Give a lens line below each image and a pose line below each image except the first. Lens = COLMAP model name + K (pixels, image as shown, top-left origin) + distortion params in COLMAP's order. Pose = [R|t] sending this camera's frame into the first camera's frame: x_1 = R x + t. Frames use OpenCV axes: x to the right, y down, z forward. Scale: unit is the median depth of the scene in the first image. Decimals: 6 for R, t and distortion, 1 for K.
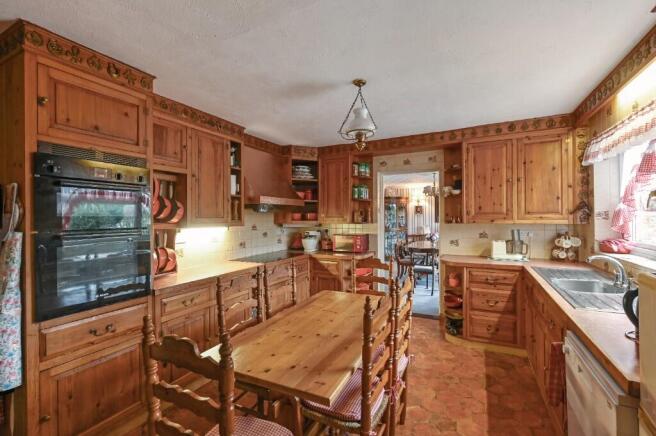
lens RADIAL K [[294.5, 0, 327.6], [0, 294.5, 218.3], [0, 0, 1]] dist [-0.000148, -0.000039]
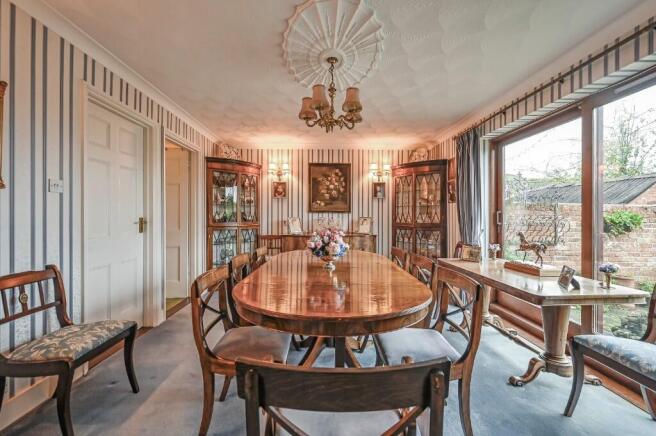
lens RADIAL K [[259.6, 0, 327.8], [0, 259.6, 215.9], [0, 0, 1]] dist [-0.000566, -0.000016]
pose [[0.875738, 0.008436, 0.482713, 0.154554], [-0.008870, 0.999960, -0.001382, 0.020432], [-0.482705, -0.003071, 0.875778, 0.534130]]
